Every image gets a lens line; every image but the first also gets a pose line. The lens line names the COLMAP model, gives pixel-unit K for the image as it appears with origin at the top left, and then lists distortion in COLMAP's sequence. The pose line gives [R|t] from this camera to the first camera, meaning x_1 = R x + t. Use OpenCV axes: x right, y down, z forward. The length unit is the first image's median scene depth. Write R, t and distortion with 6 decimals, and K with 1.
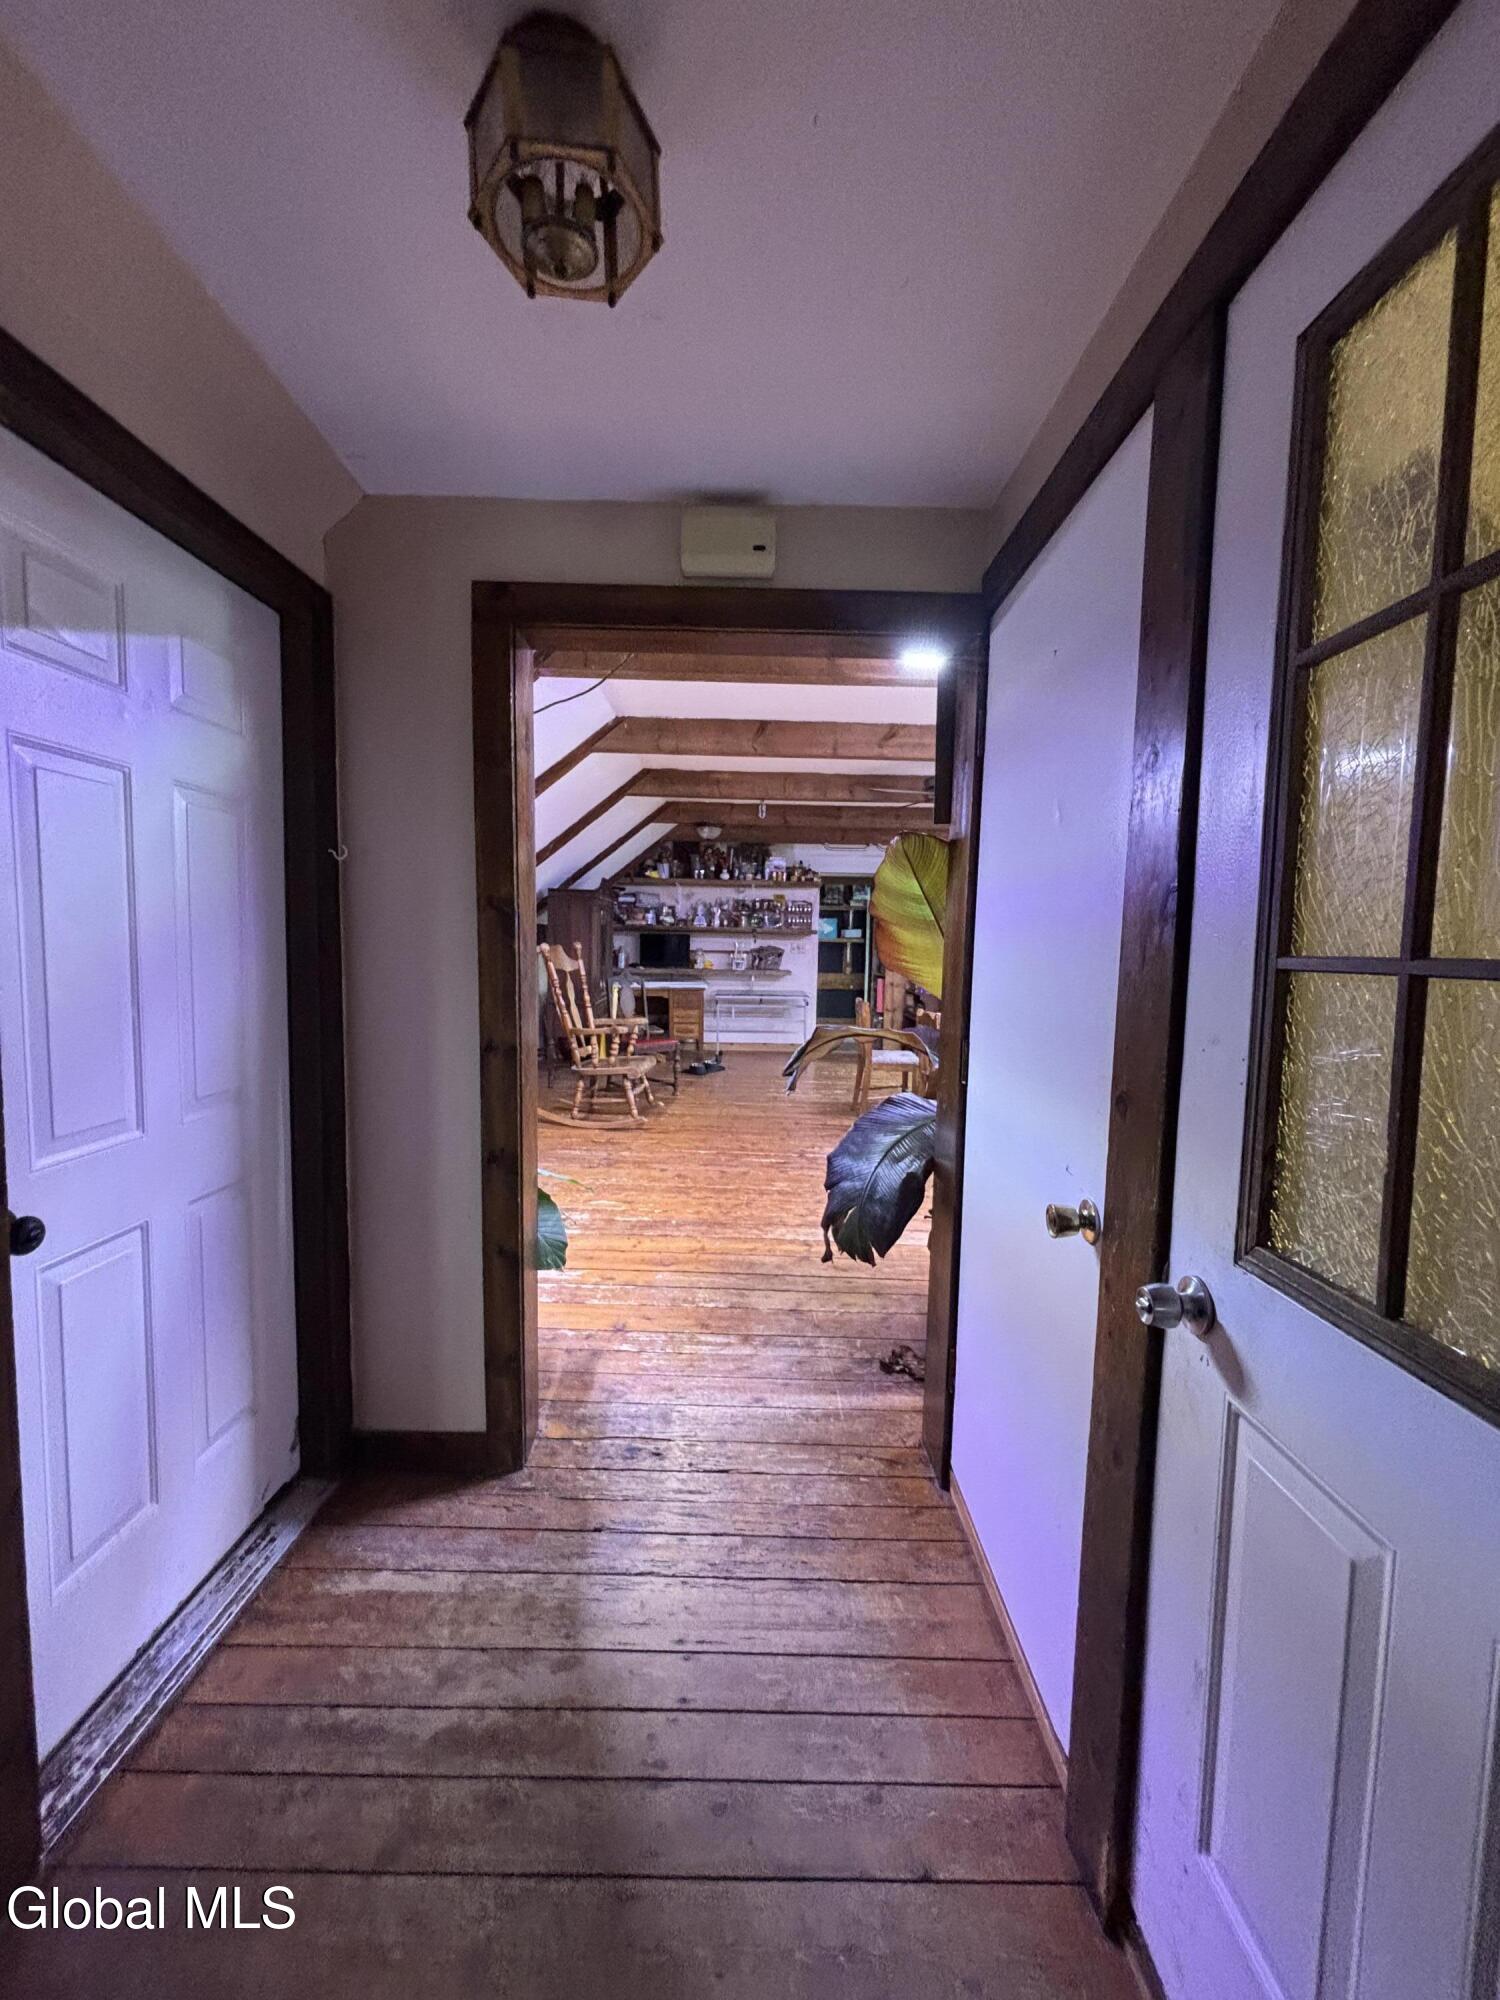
lens RADIAL K [[803.4, 0, 746.7], [0, 803.4, 1000.5], [0, 0, 1]] dist [0.000136, -0.000018]
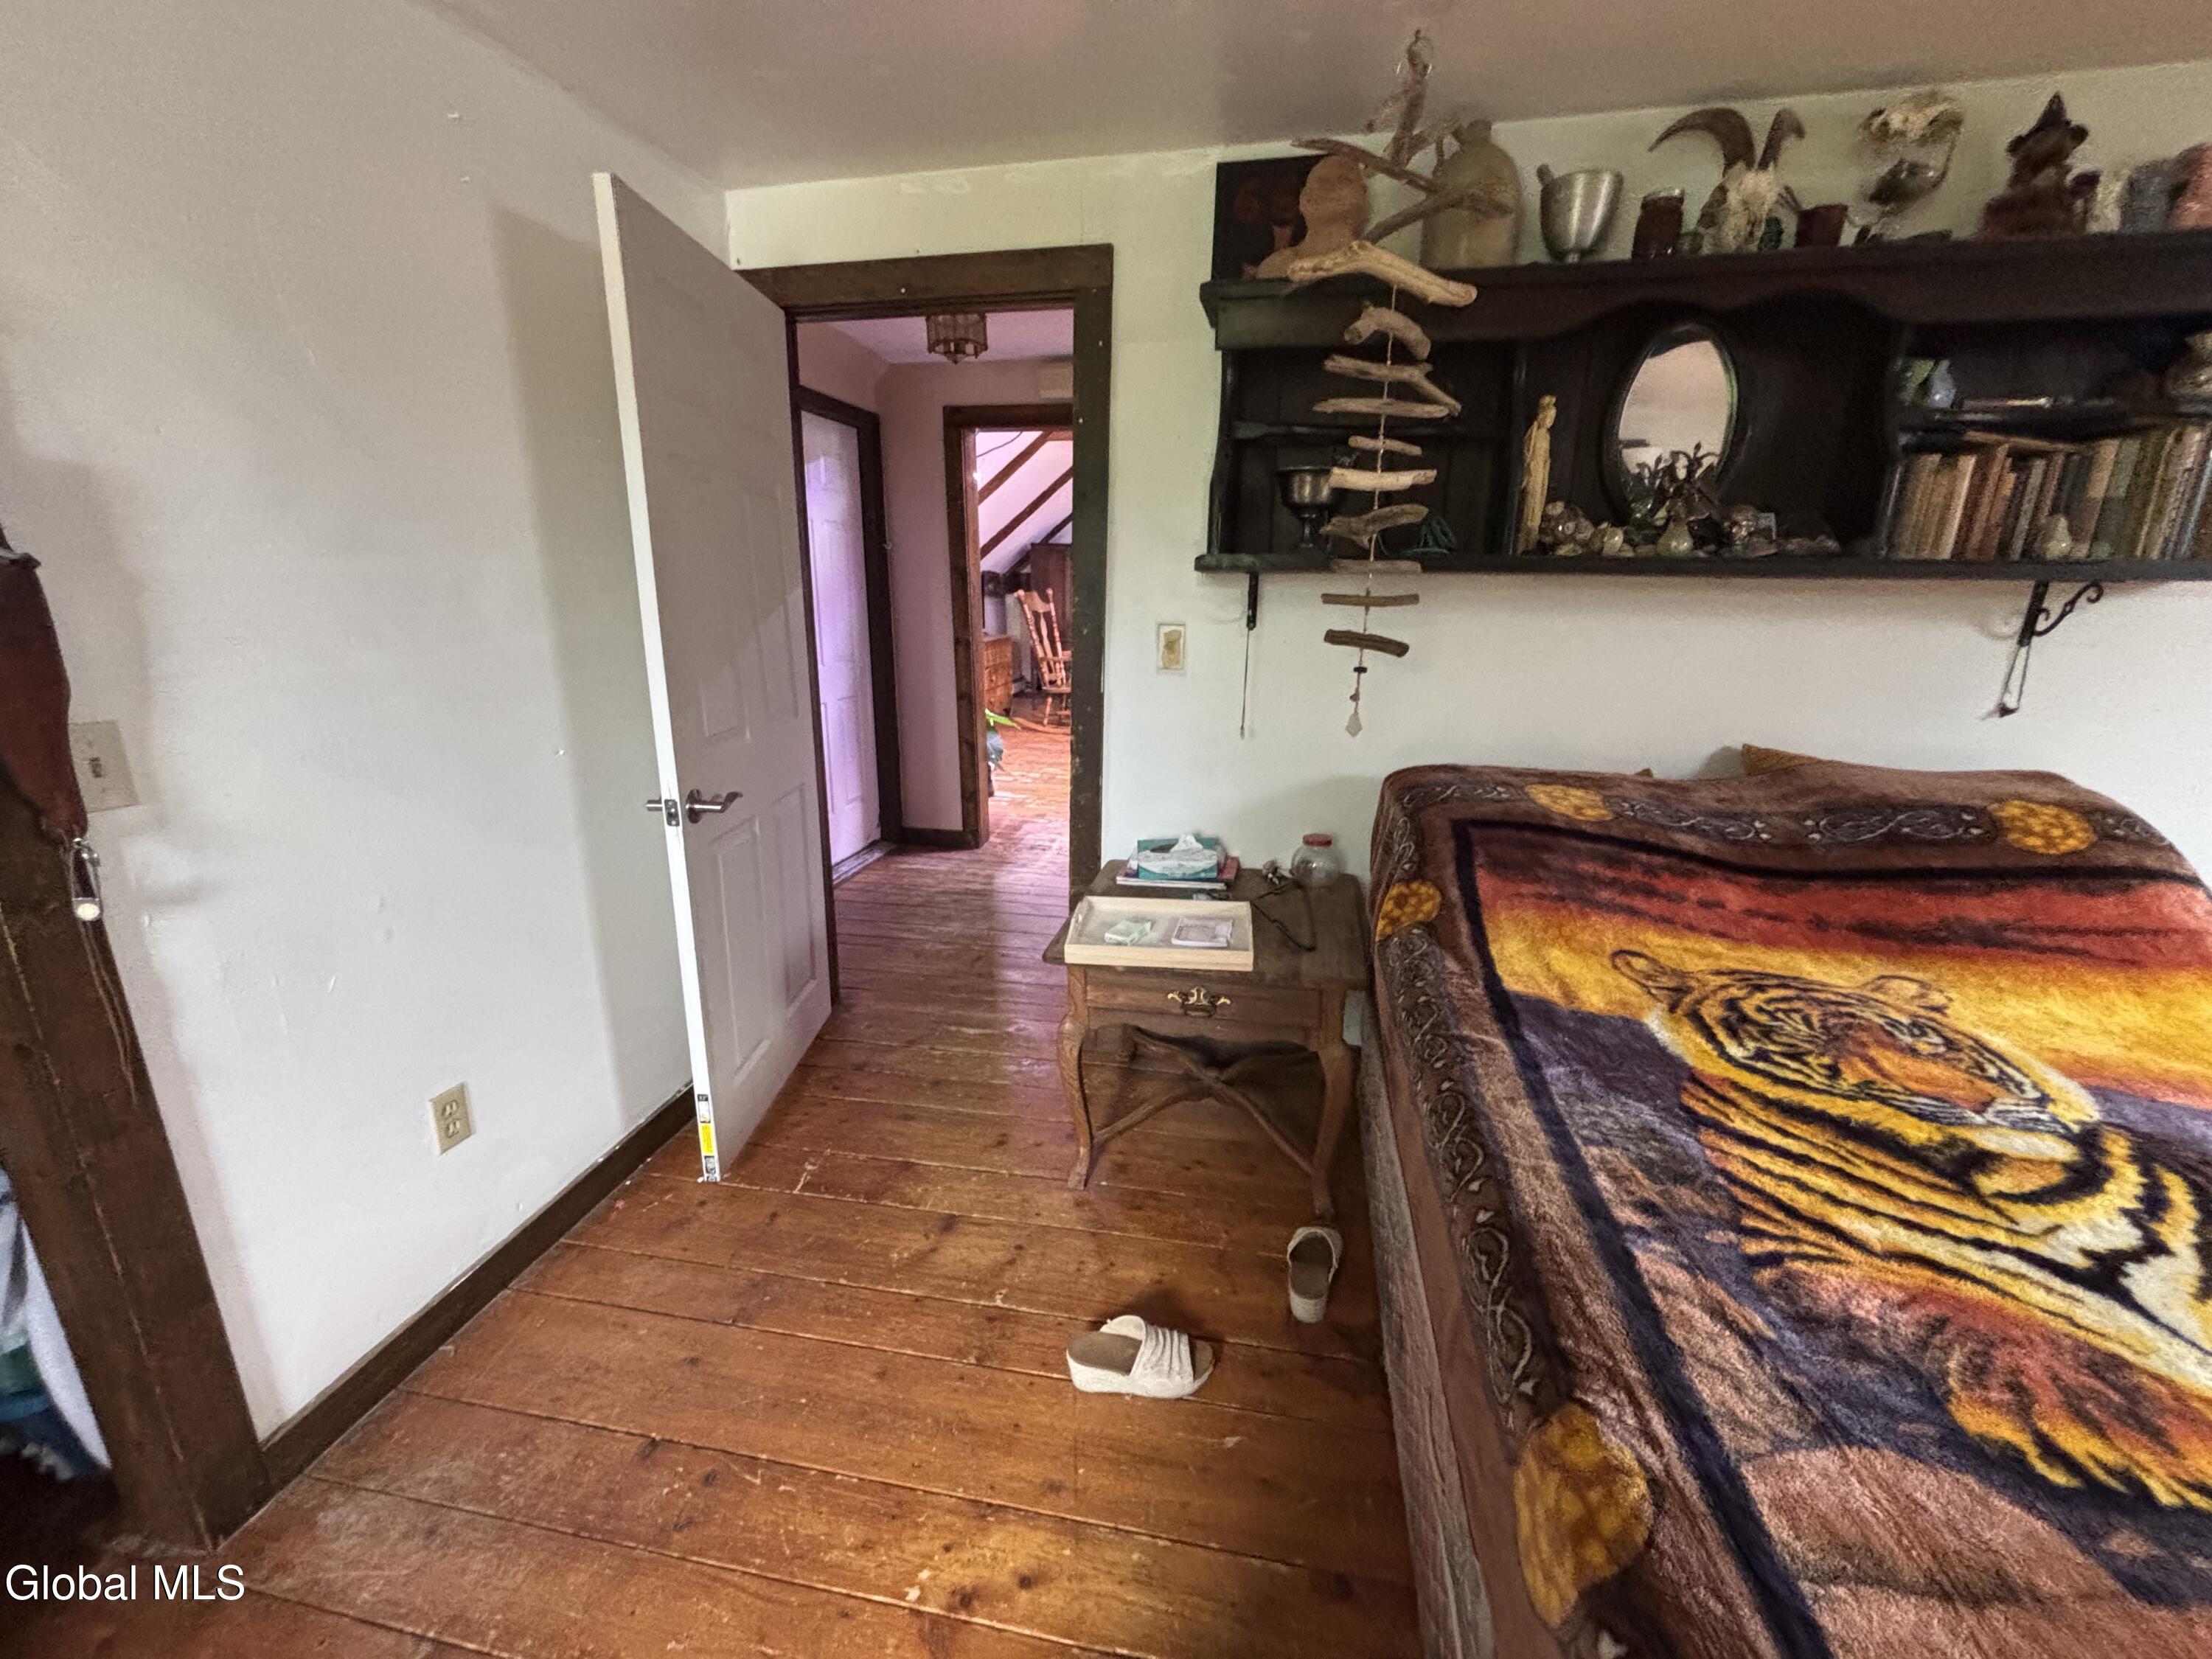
lens RADIAL K [[888.5, 0, 1115.3], [0, 888.5, 831.2], [0, 0, 1]] dist [0.000136, -0.000018]
pose [[0.980503, 0.047373, -0.190709, 0.492809], [-0.009930, 0.981211, 0.192682, 0.086633], [0.196254, -0.187032, 0.962551, -1.115699]]
